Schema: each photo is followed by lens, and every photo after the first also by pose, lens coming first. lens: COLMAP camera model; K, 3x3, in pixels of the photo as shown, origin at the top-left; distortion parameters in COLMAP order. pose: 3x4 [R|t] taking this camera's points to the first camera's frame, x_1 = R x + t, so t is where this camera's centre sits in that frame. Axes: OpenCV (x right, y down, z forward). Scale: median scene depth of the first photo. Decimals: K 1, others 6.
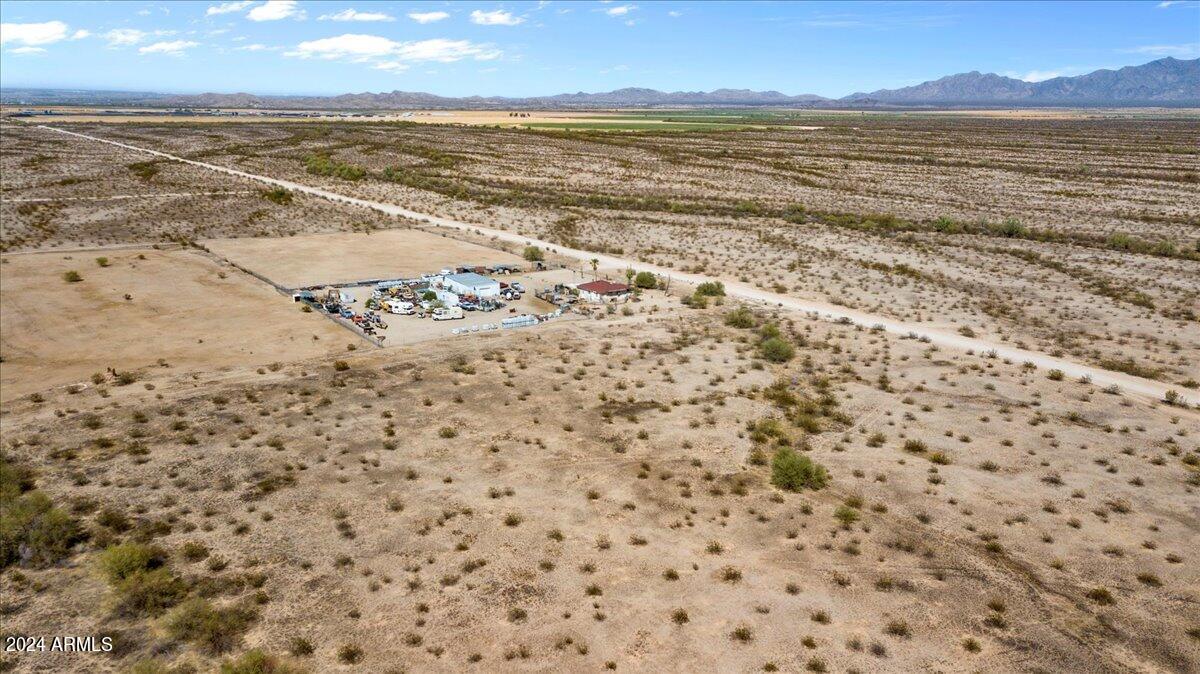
lens RADIAL K [[921.6, 0, 600.5], [0, 921.6, 342.8], [0, 0, 1]] dist [0.019812, 0.009949]
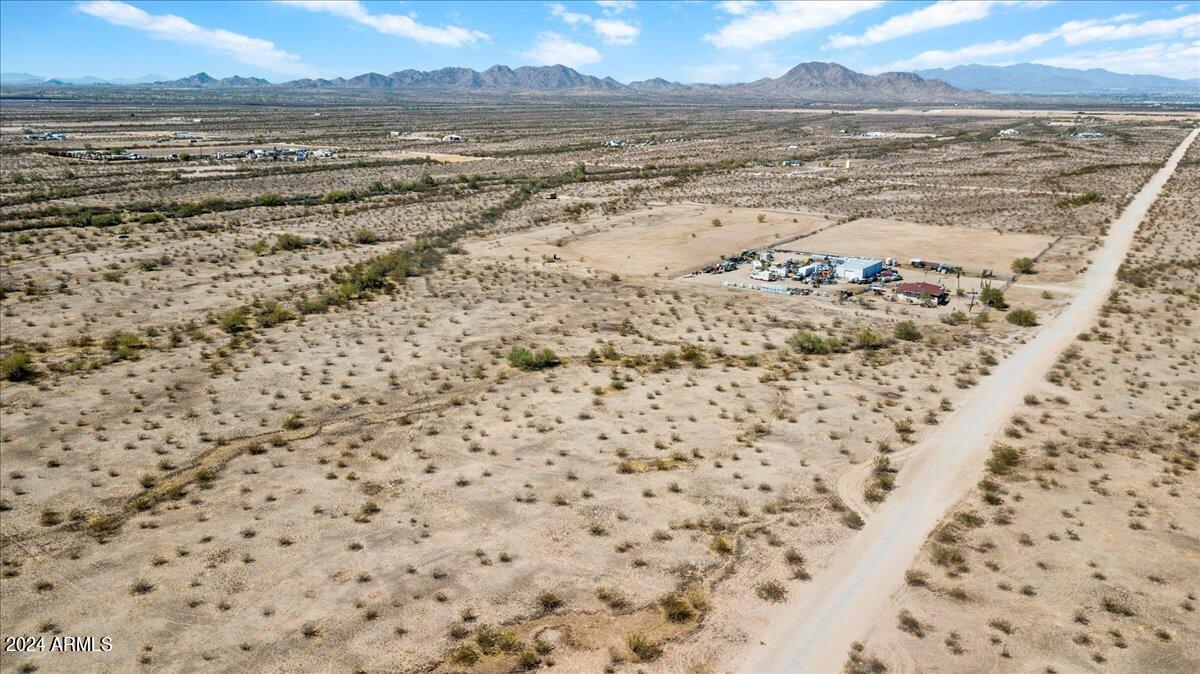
lens RADIAL K [[921.6, 0, 599.7], [0, 921.6, 344.9], [0, 0, 1]] dist [0.019812, 0.009949]
pose [[0.362530, 0.246301, -0.898837, 1.355712], [-0.243413, 0.955994, 0.163787, -0.136912], [0.899623, 0.159411, 0.406529, 0.397755]]
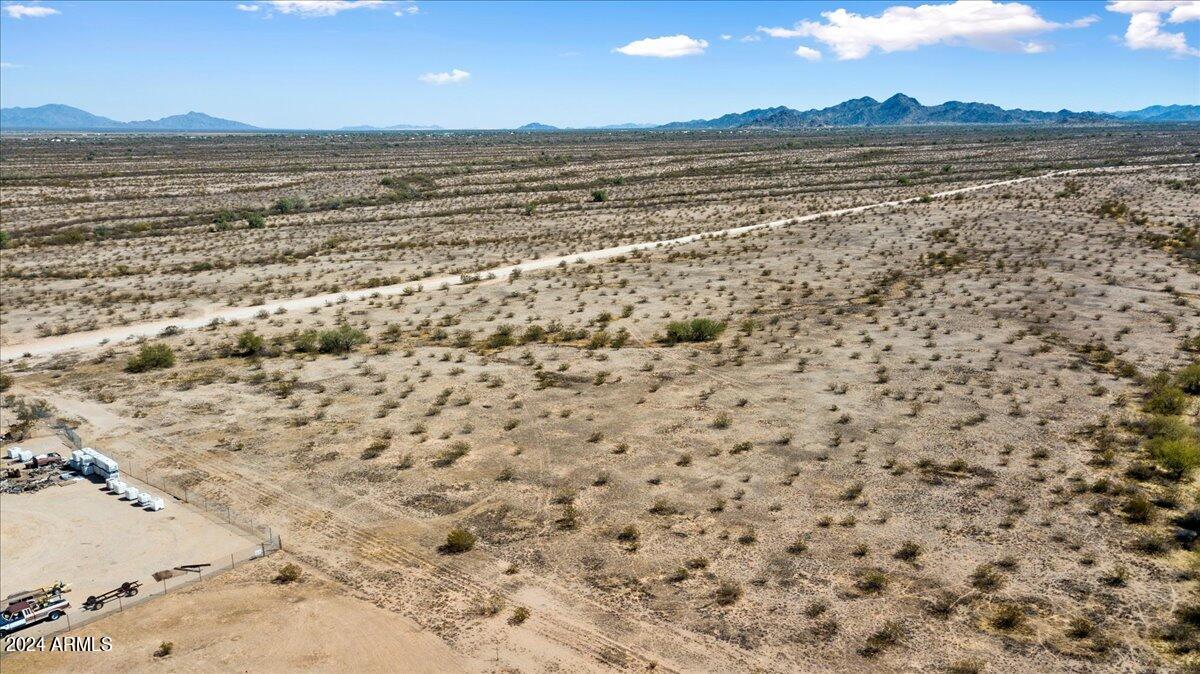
lens RADIAL K [[921.6, 0, 607.1], [0, 921.6, 339.1], [0, 0, 1]] dist [0.019812, 0.009949]
pose [[-0.252699, -0.225712, 0.940849, -0.846230], [0.248390, 0.924685, 0.288548, -0.224275], [-0.935118, 0.306613, -0.177603, 1.135046]]
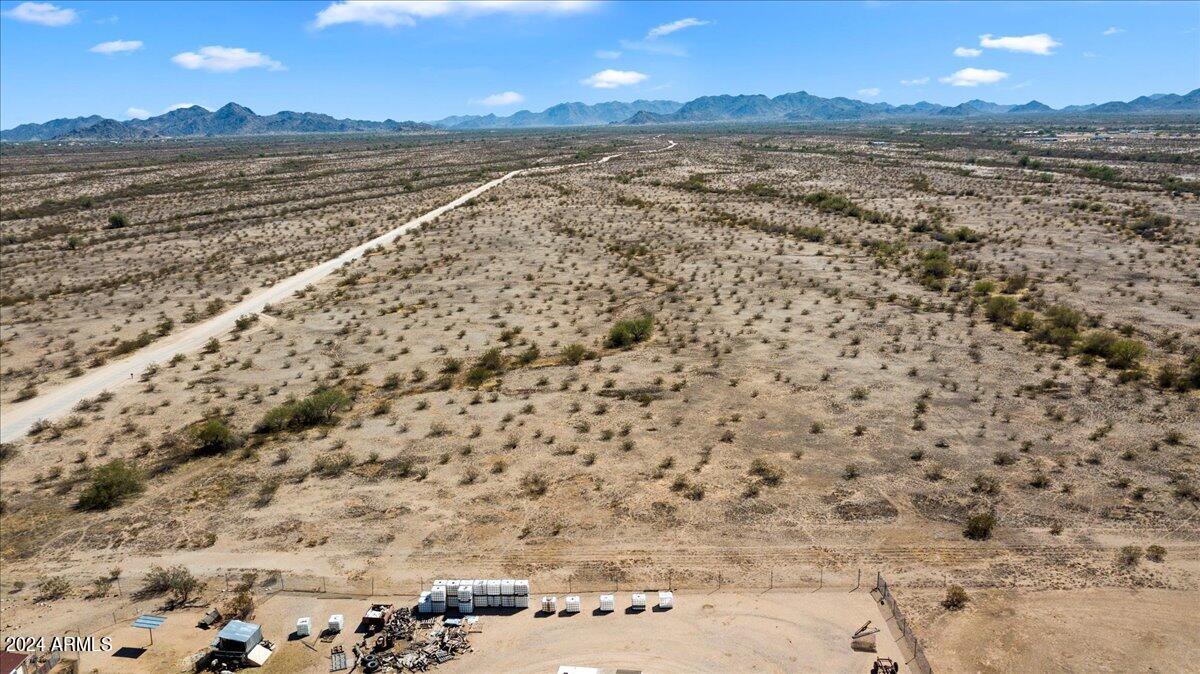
lens RADIAL K [[921.6, 0, 602.0], [0, 921.6, 340.7], [0, 0, 1]] dist [0.019812, 0.009949]
pose [[-0.804110, -0.126919, 0.580774, -0.456125], [0.164231, 0.891498, 0.422208, -0.359433], [-0.571345, 0.434883, -0.696019, 1.647148]]
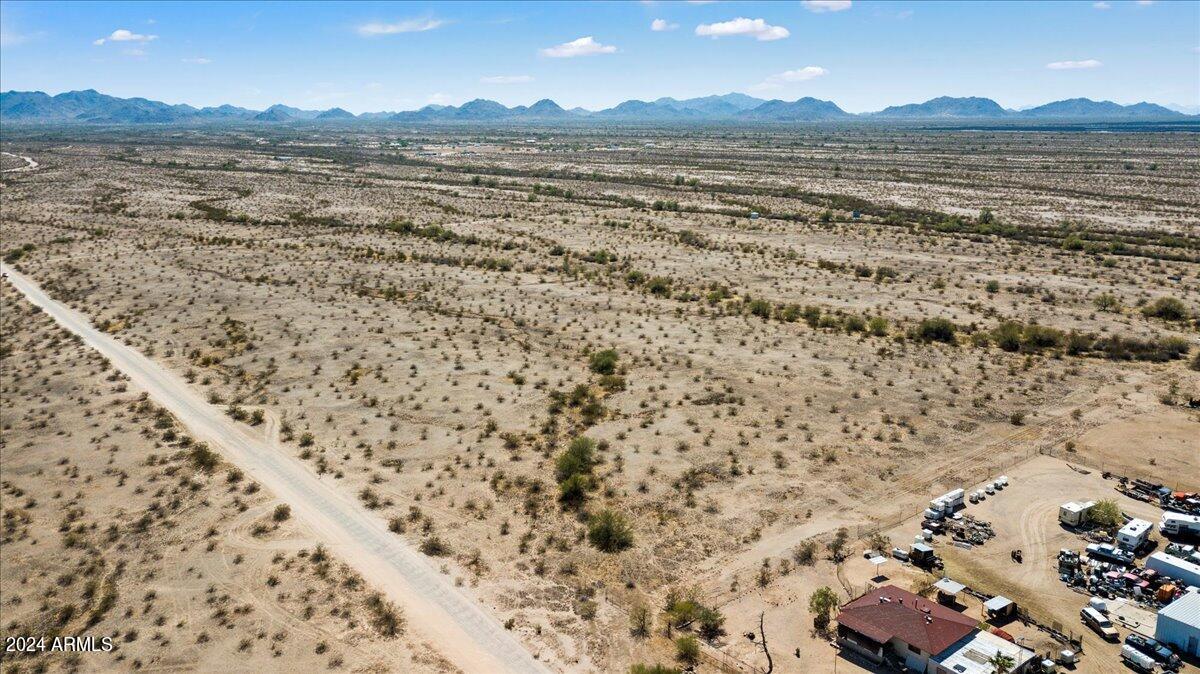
lens RADIAL K [[921.6, 0, 601.0], [0, 921.6, 332.8], [0, 0, 1]] dist [0.019812, 0.009949]
pose [[-0.997583, 0.018076, -0.067099, 0.278589], [-0.015315, 0.884648, 0.466007, -0.607533], [0.067783, 0.465908, -0.882233, 2.106122]]
